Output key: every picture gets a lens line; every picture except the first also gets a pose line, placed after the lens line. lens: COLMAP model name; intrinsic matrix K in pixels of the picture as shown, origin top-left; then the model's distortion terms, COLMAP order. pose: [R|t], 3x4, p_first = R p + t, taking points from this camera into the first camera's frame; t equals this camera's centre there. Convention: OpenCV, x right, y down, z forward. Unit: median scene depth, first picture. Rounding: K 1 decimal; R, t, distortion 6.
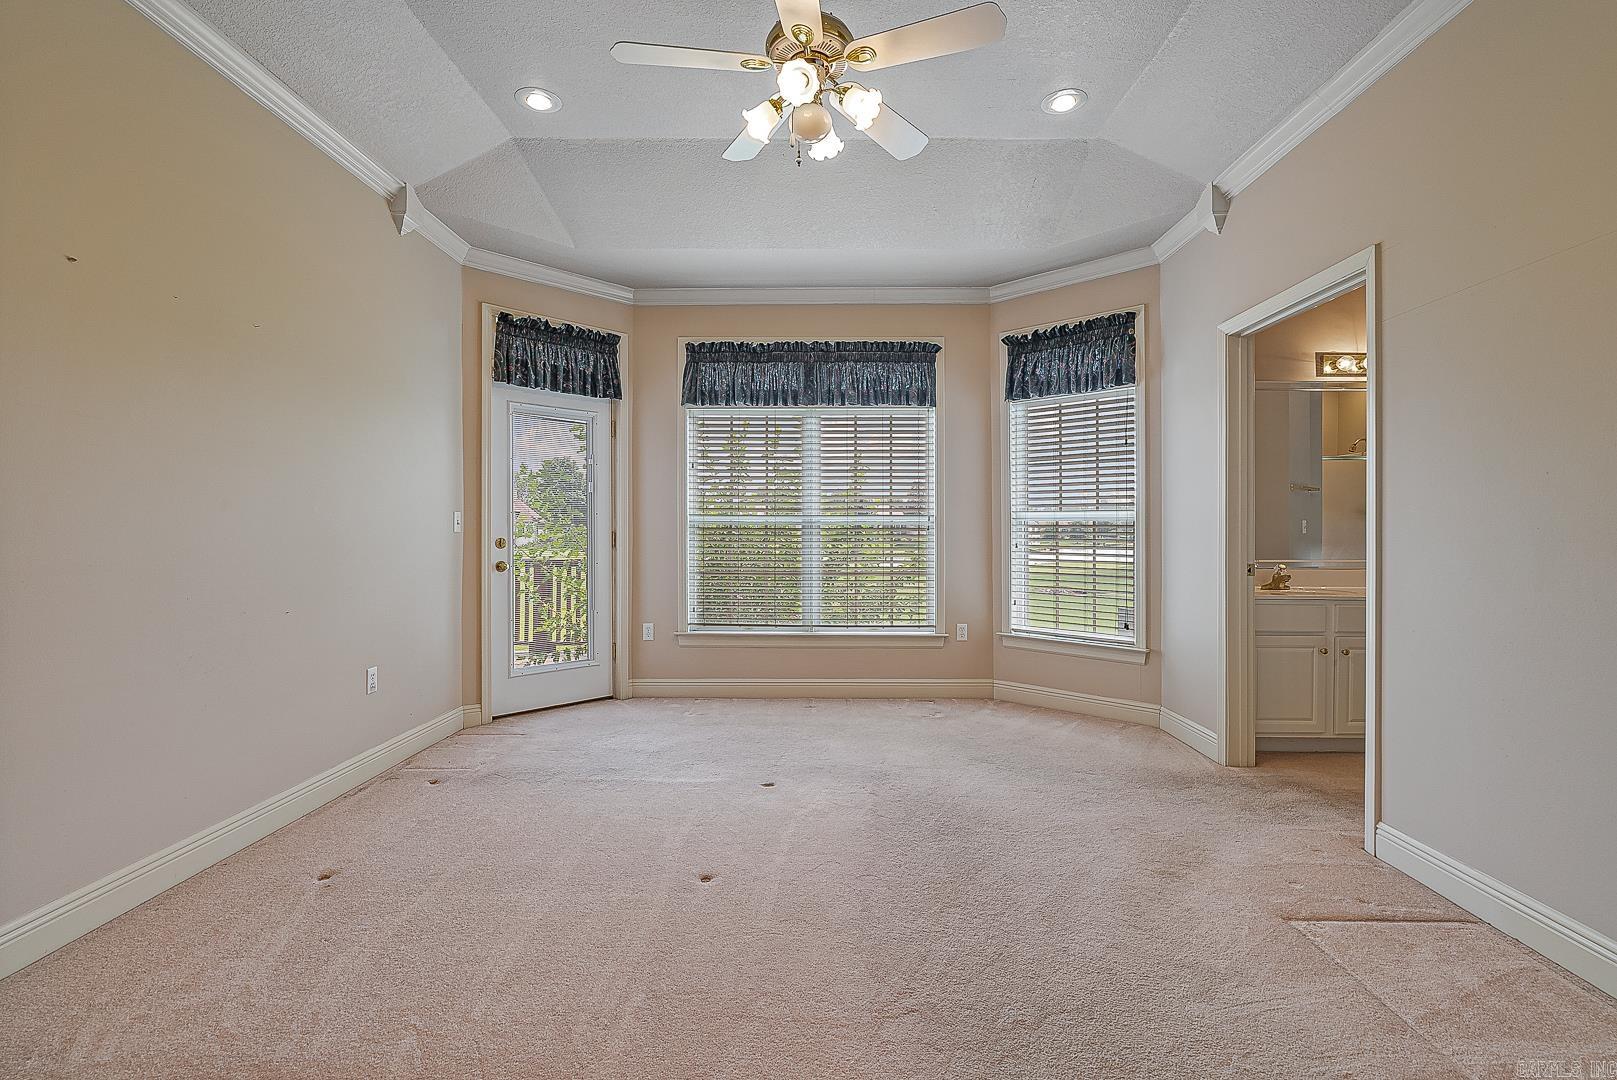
lens RADIAL K [[743.6, 0, 818.5], [0, 743.6, 536.4], [0, 0, 1]] dist [-0.003870, 0.000334]
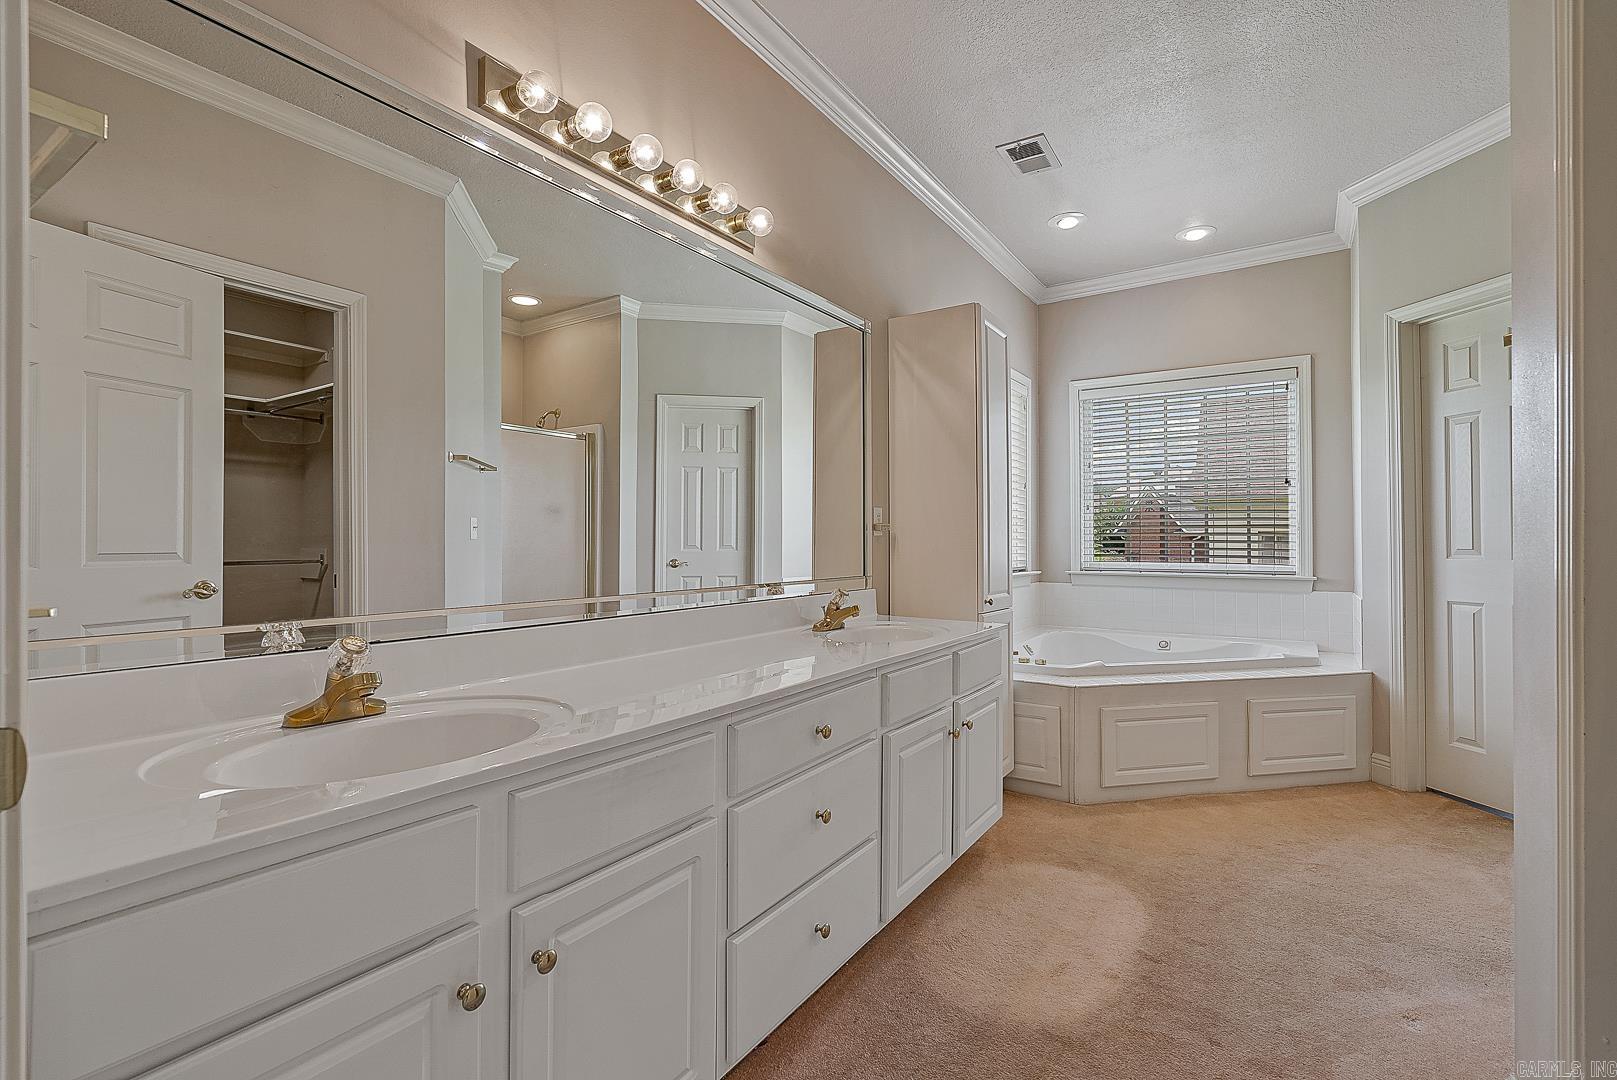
lens RADIAL K [[743.6, 0, 818.5], [0, 743.6, 536.4], [0, 0, 1]] dist [-0.003870, 0.000334]
pose [[0.542781, 0.005750, 0.839855, 0.417723], [0.002156, 0.999964, -0.008239, -0.000234], [-0.839872, 0.006283, 0.542749, 0.599292]]
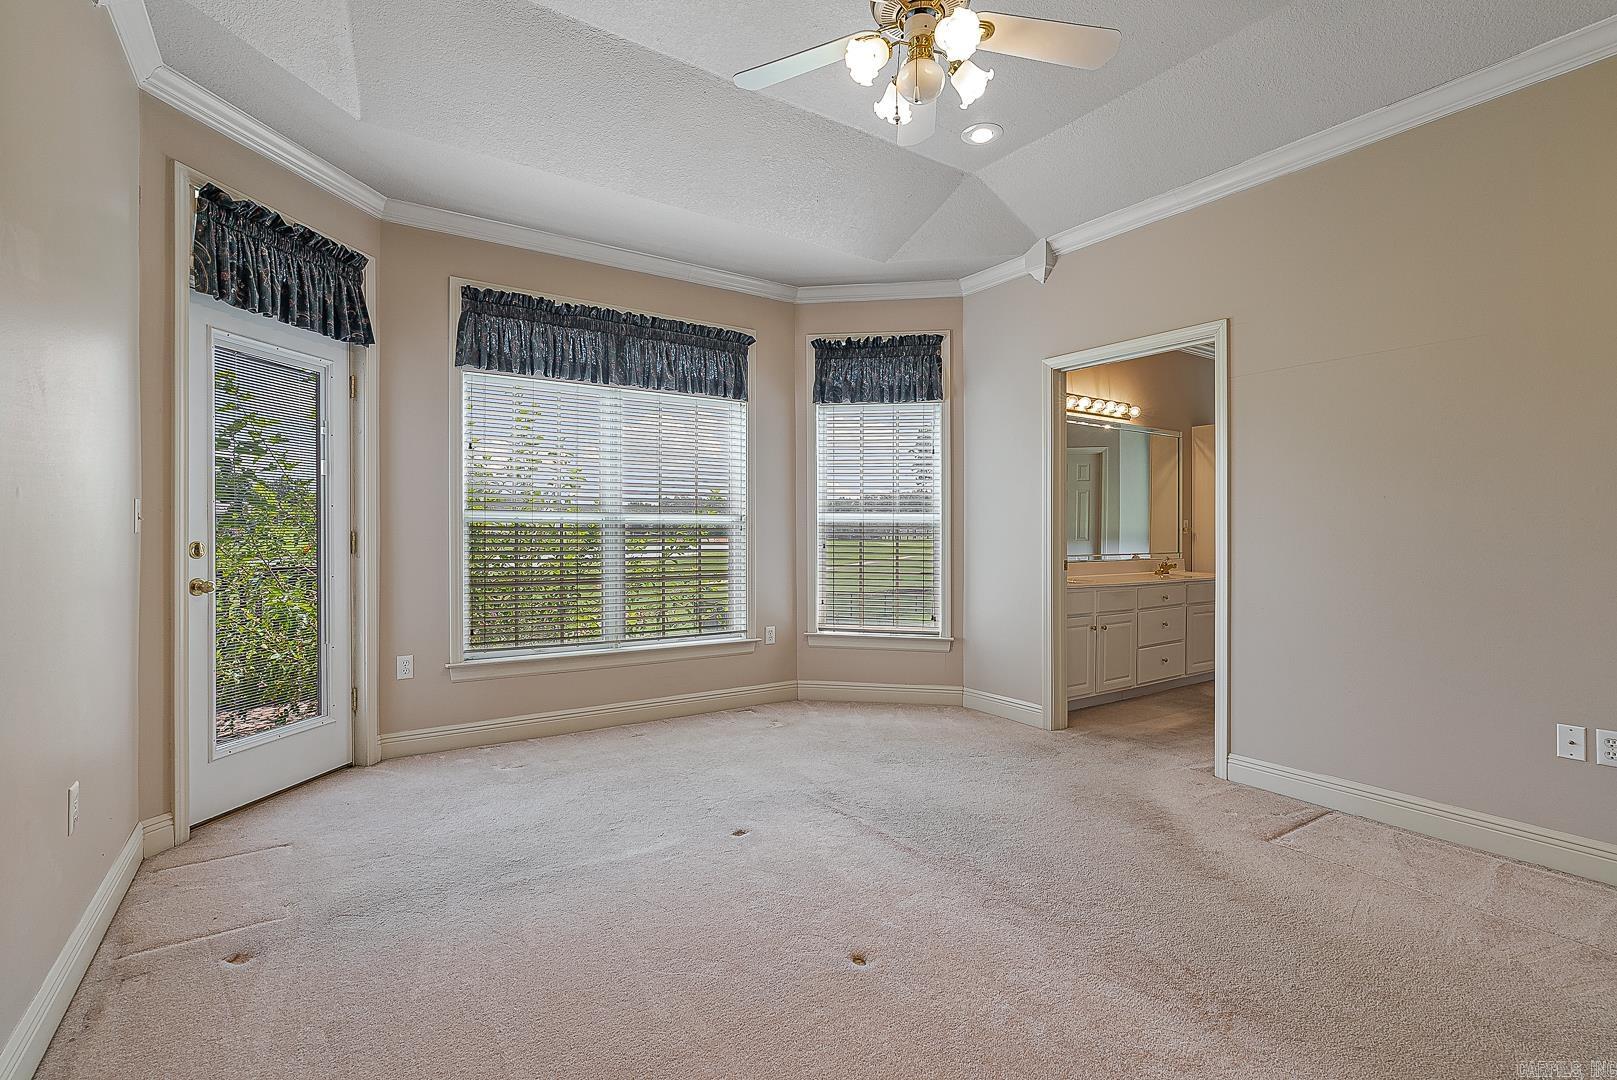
lens RADIAL K [[739.2, 0, 805.9], [0, 739.2, 531.2], [0, 0, 1]] dist [-0.002837, 0.000358]
pose [[0.825265, 0.002213, 0.564741, -0.342872], [-0.000372, 0.999994, -0.003374, -0.004706], [-0.564745, 0.002575, 0.825262, 0.186783]]
